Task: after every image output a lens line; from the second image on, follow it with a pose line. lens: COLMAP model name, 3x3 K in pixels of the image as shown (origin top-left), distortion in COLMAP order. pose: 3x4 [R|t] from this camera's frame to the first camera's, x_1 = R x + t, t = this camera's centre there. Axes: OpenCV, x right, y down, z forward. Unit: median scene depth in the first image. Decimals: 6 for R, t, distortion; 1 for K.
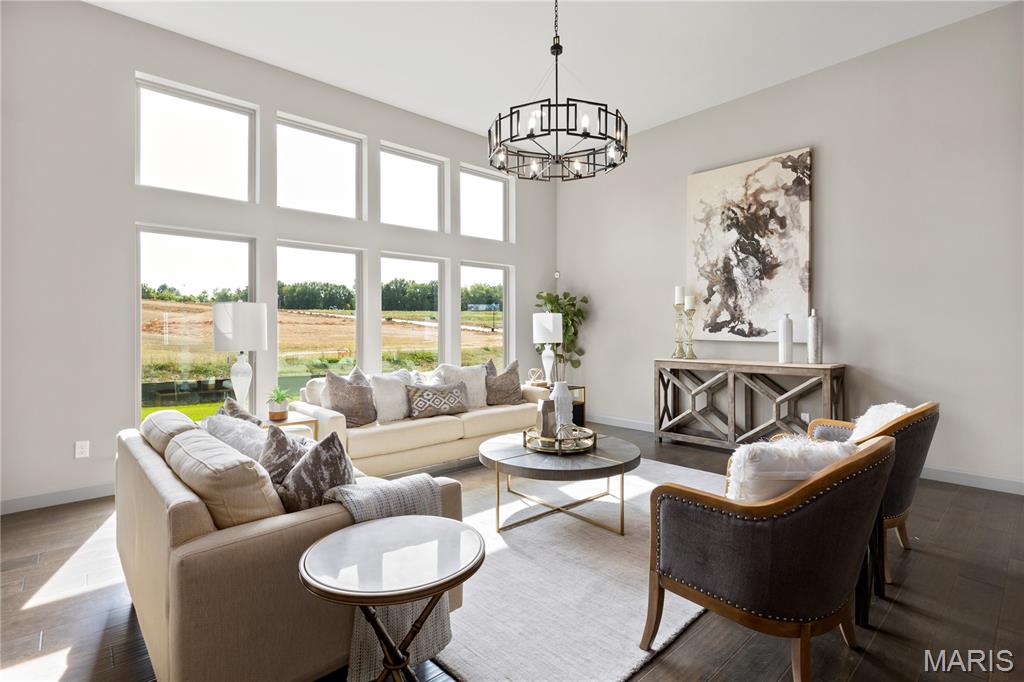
lens RADIAL K [[501.1, 0, 515.1], [0, 501.1, 328.6], [0, 0, 1]] dist [-0.002261, -0.000138]
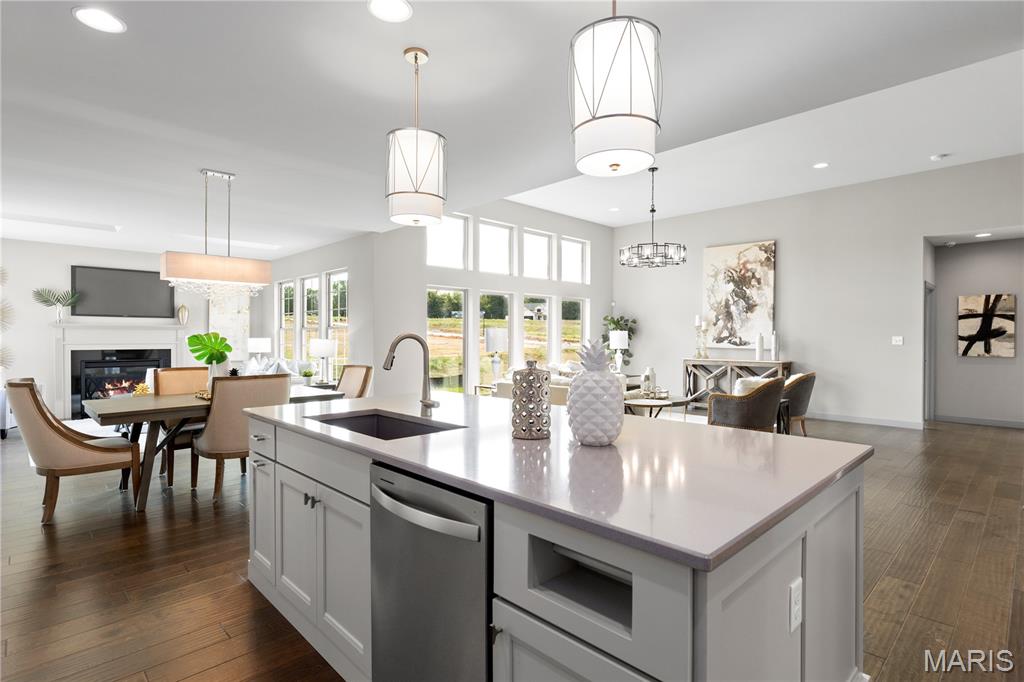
lens RADIAL K [[517.5, 0, 512.0], [0, 517.5, 341.0], [0, 0, 1]] dist [-0.002256, -0.001146]
pose [[0.999610, 0.007473, 0.026889, -0.363670], [-0.007695, 0.999937, 0.008163, -0.008831], [-0.026827, -0.008367, 0.999605, -0.758563]]
